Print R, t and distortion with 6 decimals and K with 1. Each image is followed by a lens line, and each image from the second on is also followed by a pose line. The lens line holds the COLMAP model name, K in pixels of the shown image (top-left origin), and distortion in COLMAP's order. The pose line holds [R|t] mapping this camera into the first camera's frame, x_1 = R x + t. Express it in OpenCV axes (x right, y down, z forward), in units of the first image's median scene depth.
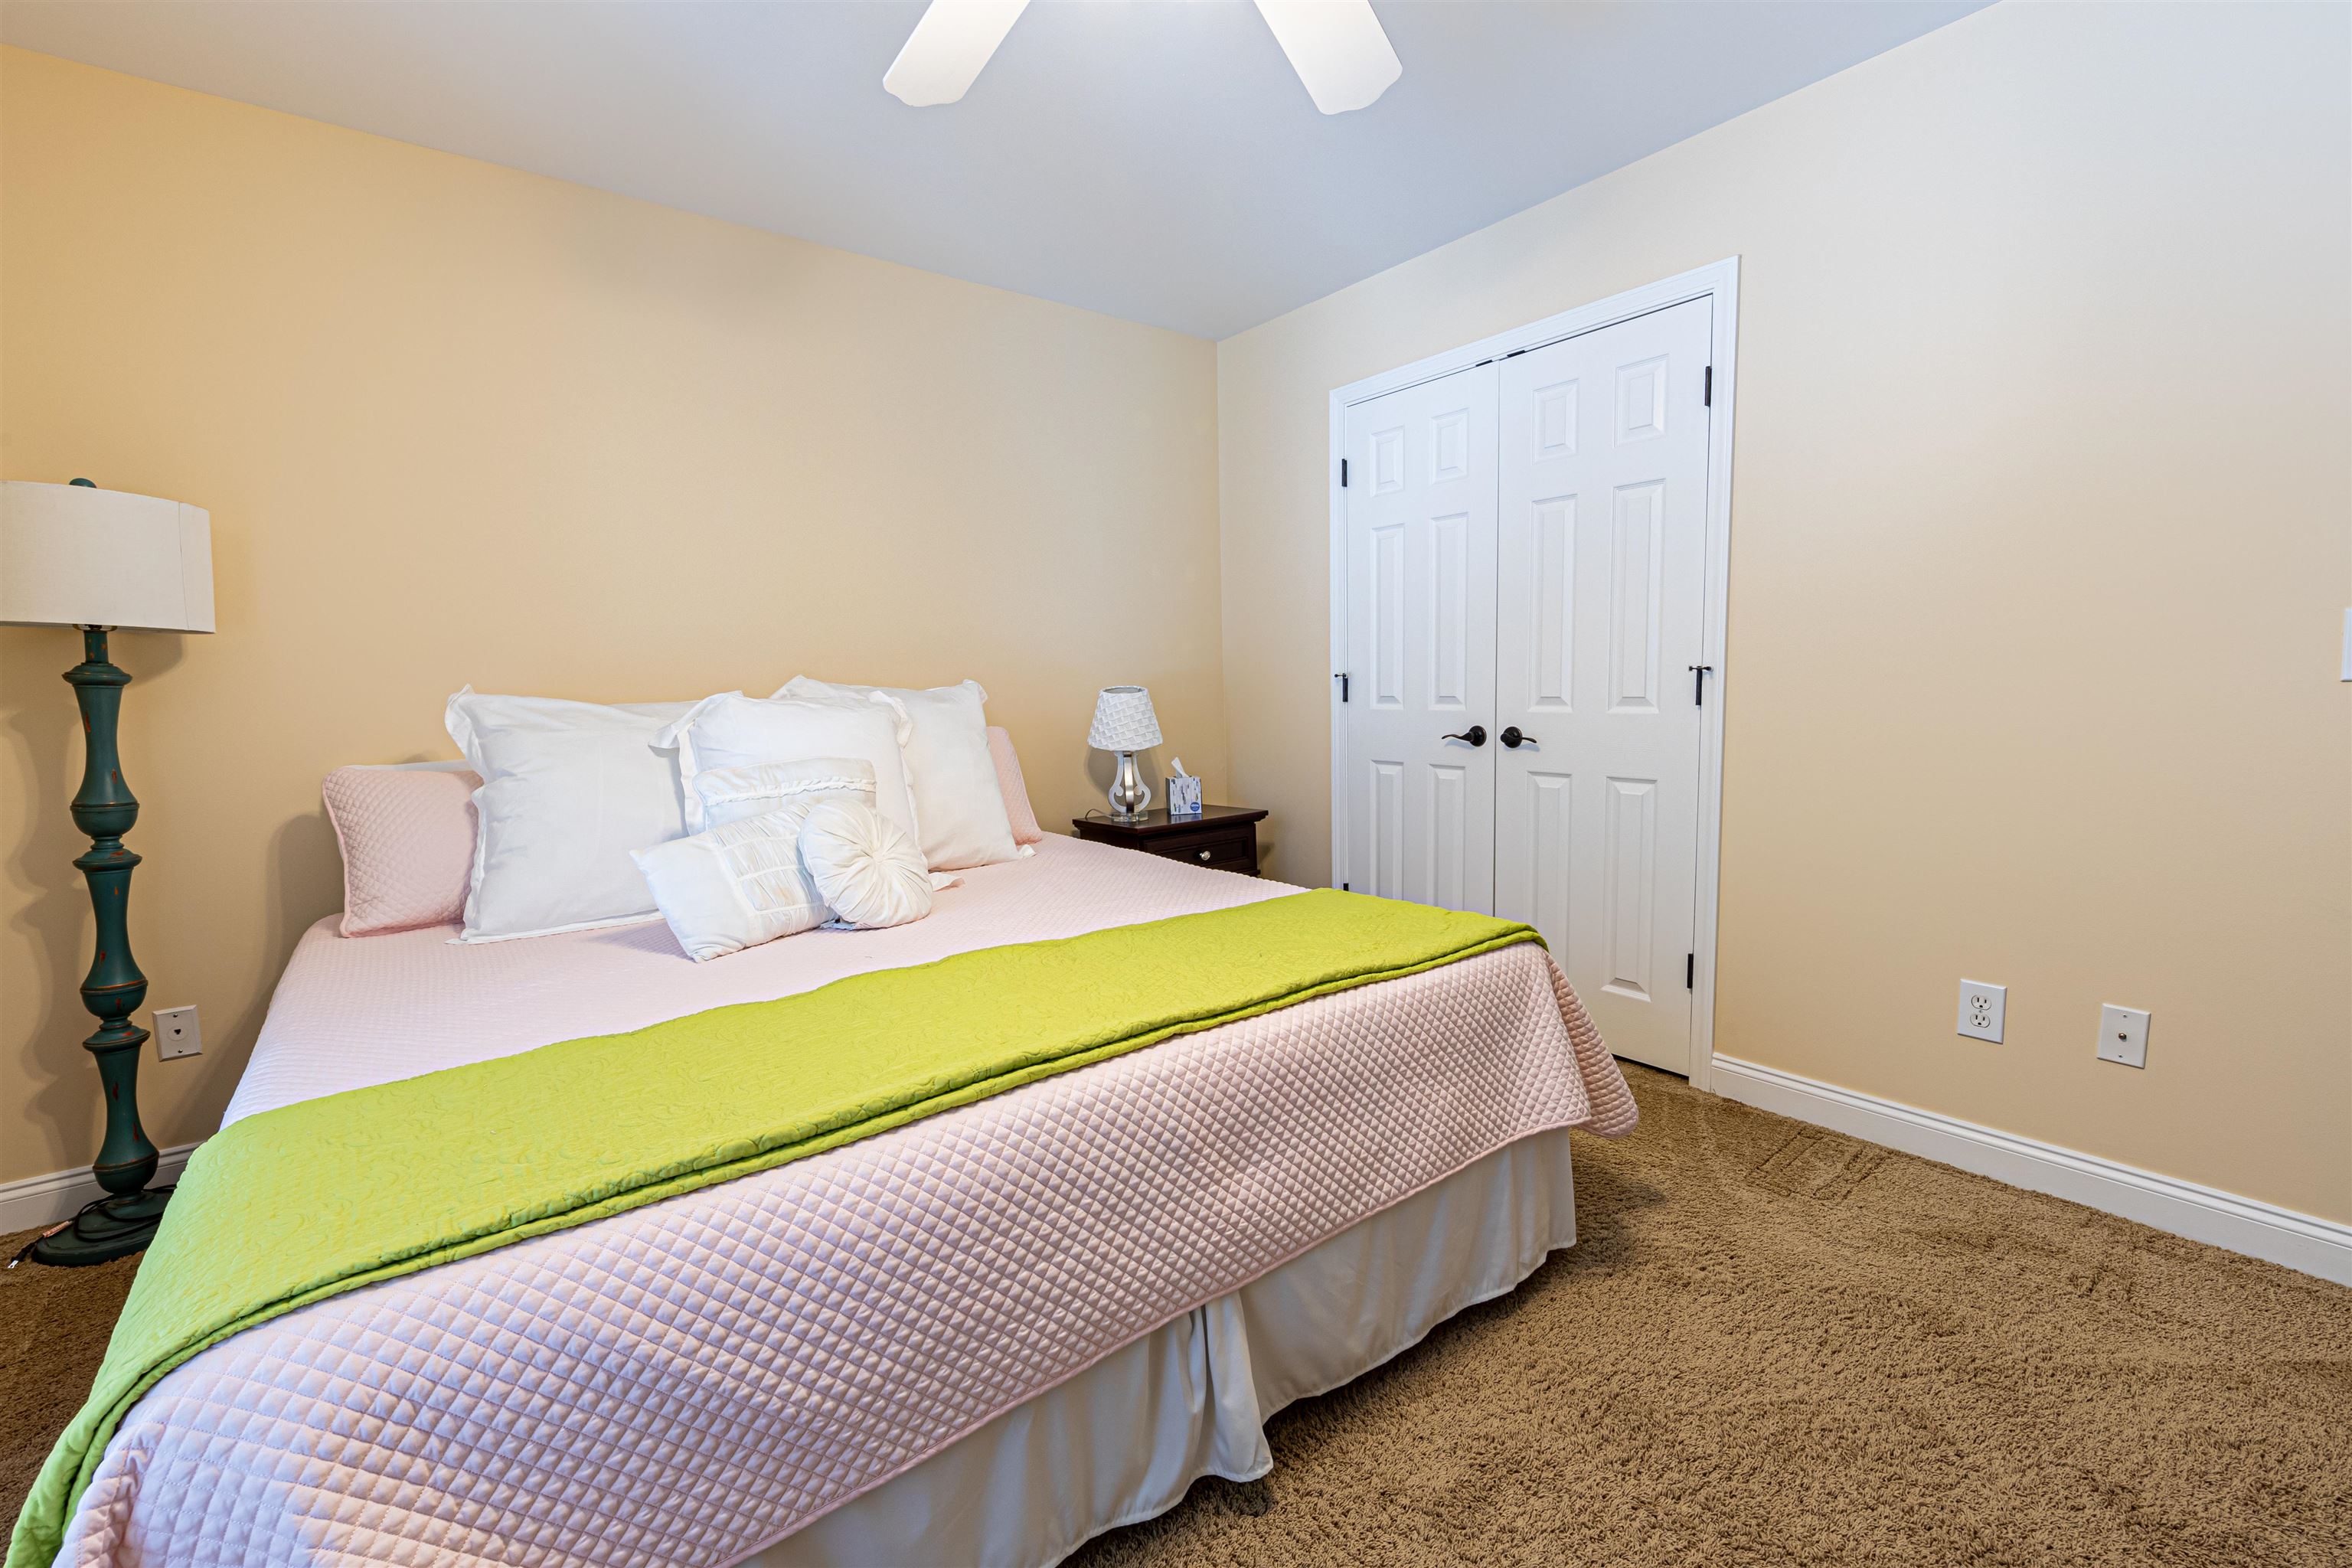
lens RADIAL K [[964.8, 0, 1162.7], [0, 964.8, 784.5], [0, 0, 1]] dist [-0.001415, -0.002610]
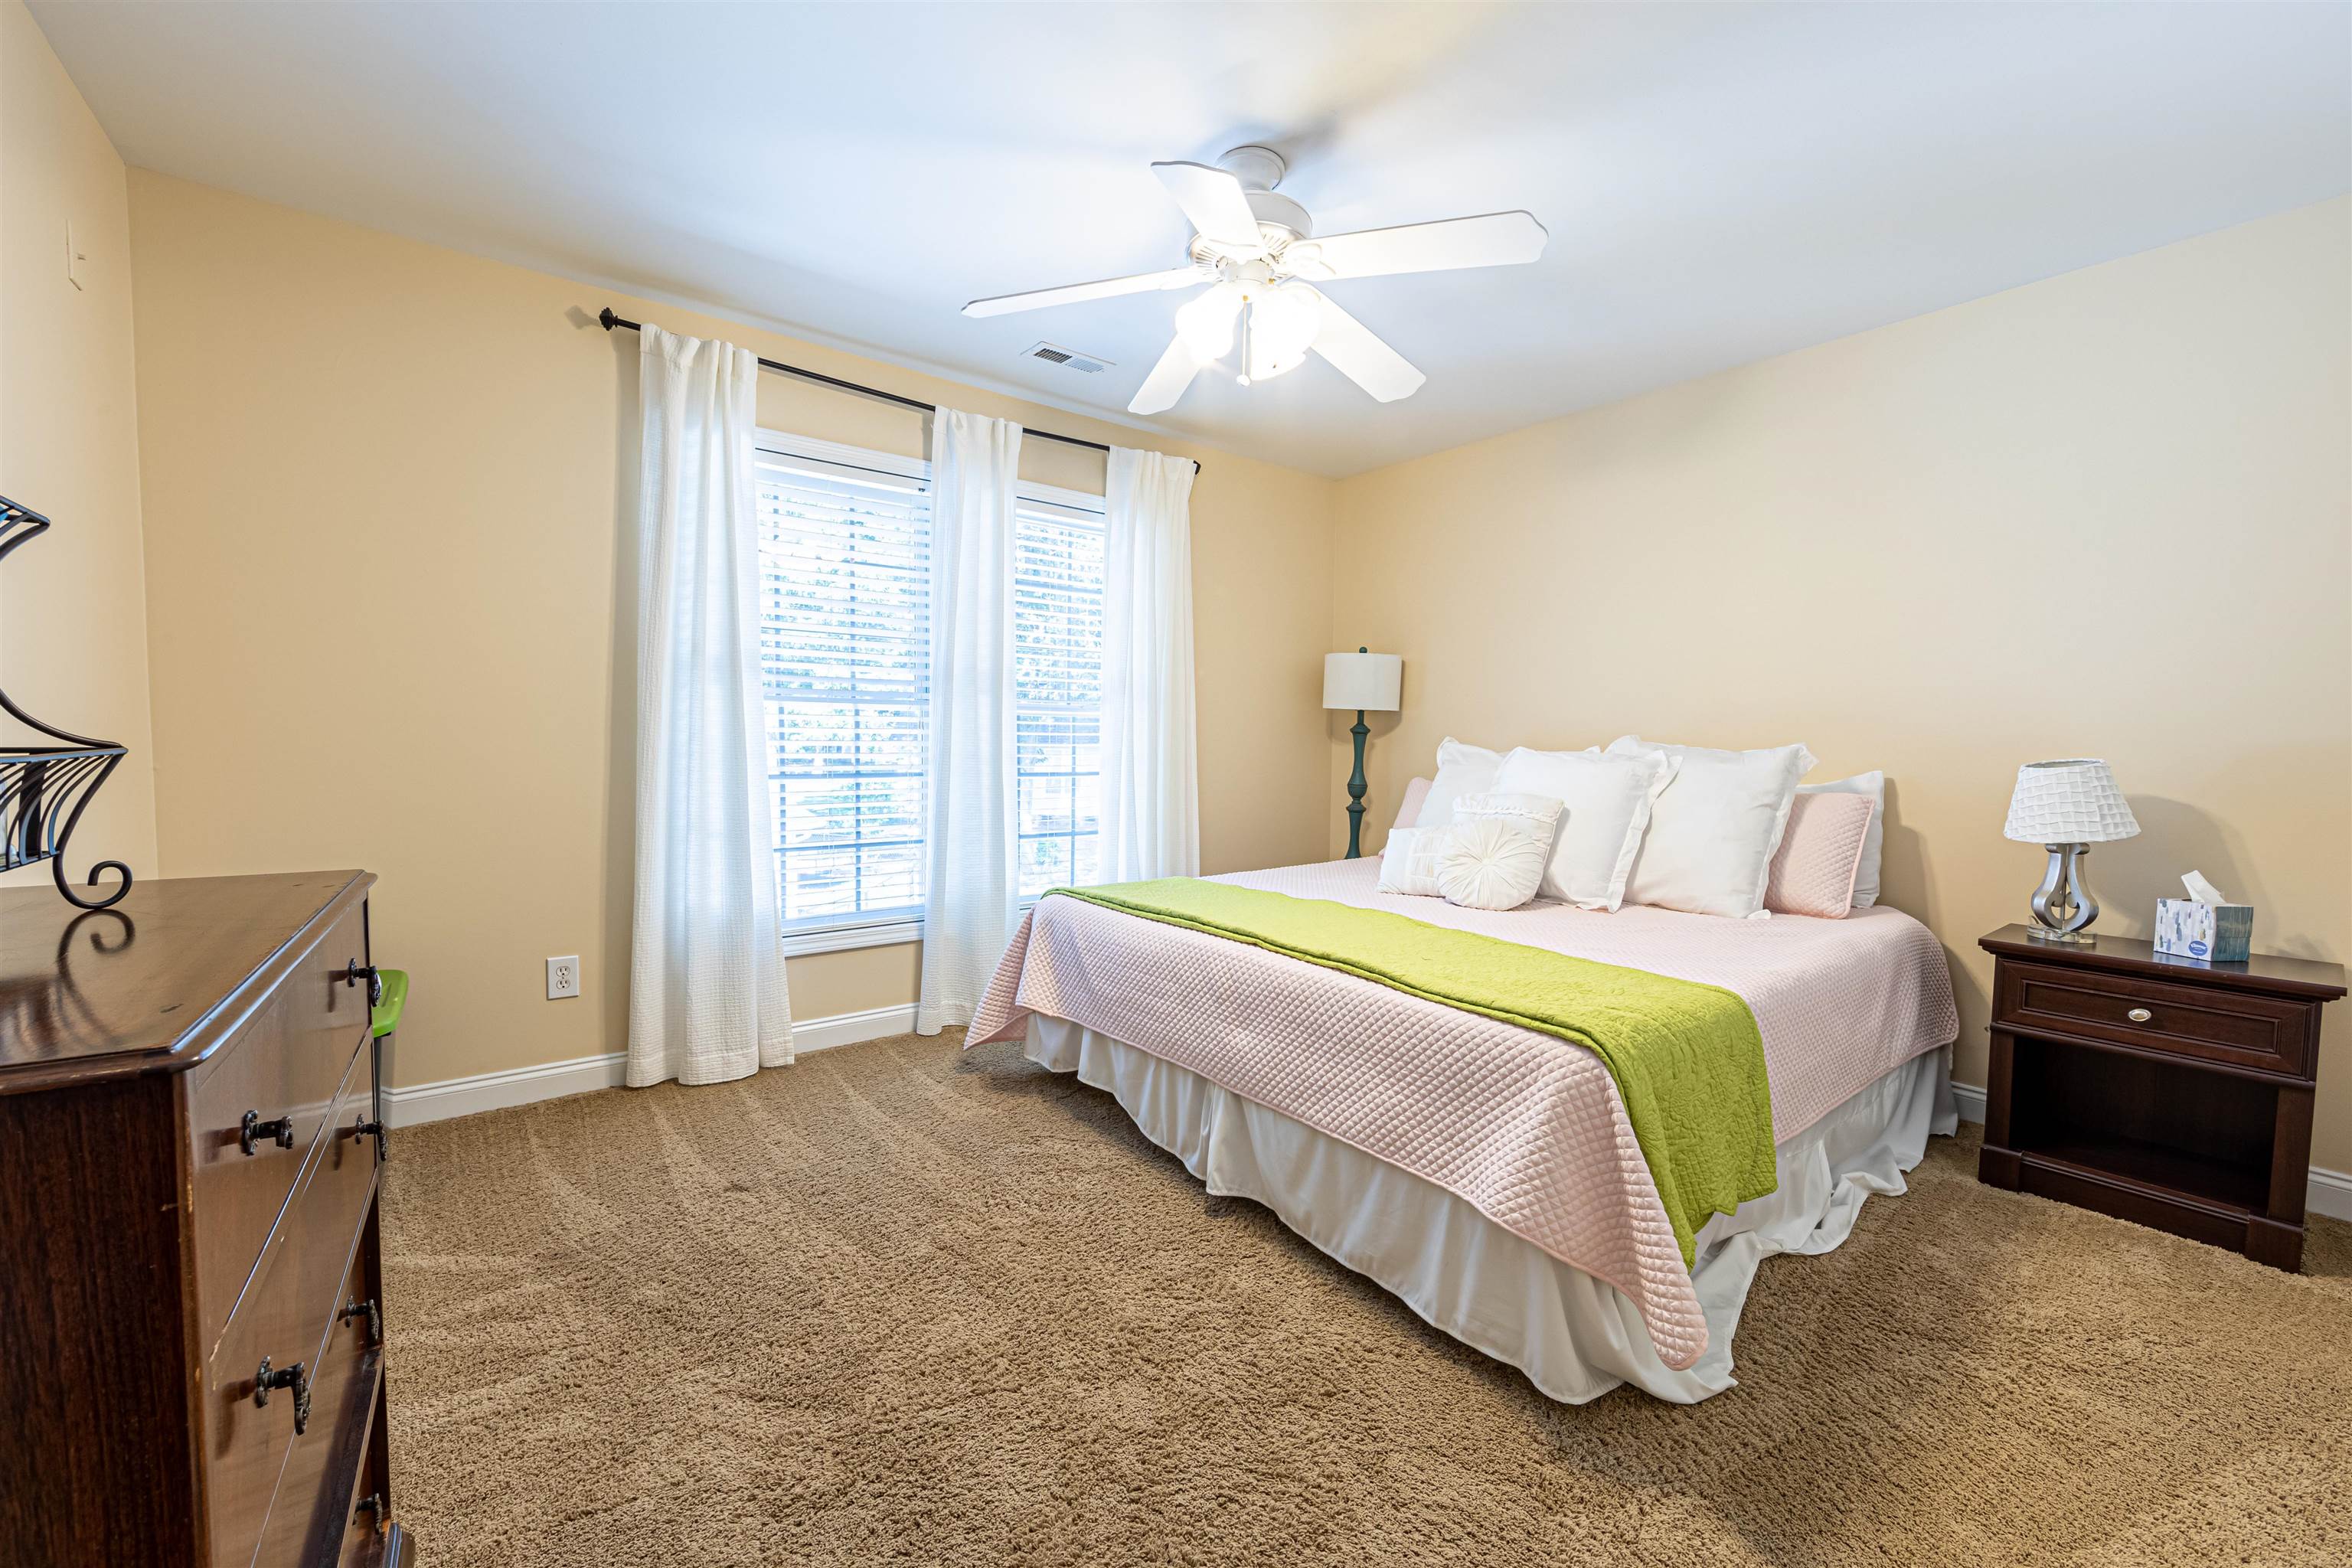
lens RADIAL K [[964.3, 0, 1304.6], [0, 964.3, 788.4], [0, 0, 1]] dist [-0.000109, -0.000110]
pose [[0.089387, 0.075497, -0.993131, 1.343061], [-0.122962, 0.990331, 0.064217, -0.112956], [0.988378, 0.116378, 0.097806, 0.677056]]
